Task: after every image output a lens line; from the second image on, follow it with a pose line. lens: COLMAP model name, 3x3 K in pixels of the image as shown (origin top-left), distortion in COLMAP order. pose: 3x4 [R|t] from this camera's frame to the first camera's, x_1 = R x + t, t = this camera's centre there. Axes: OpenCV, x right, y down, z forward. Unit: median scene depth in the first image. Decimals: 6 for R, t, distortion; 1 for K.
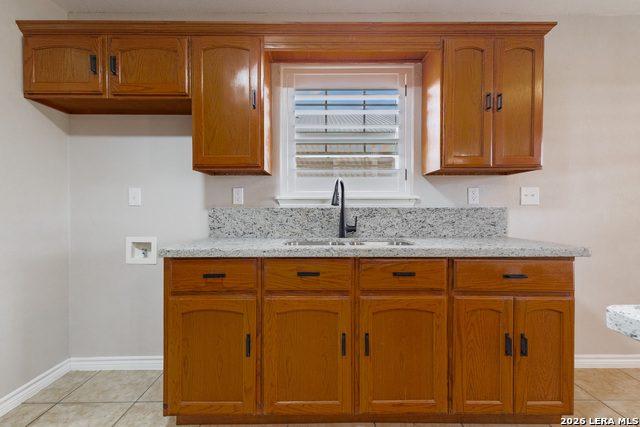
lens RADIAL K [[291.5, 0, 322.6], [0, 291.5, 211.1], [0, 0, 1]] dist [0.007496, -0.002455]
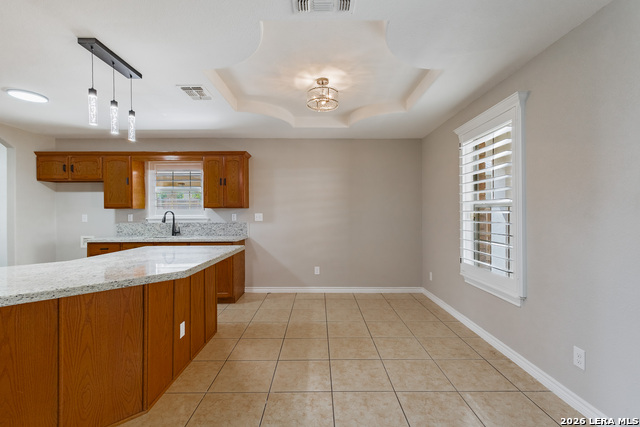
lens RADIAL K [[291.5, 0, 317.6], [0, 291.5, 214.5], [0, 0, 1]] dist [0.007496, -0.002455]
pose [[0.999988, -0.004121, -0.002725, 1.195062], [0.004127, 0.999988, 0.002454, -0.077800], [0.002715, -0.002466, 0.999993, -1.291715]]
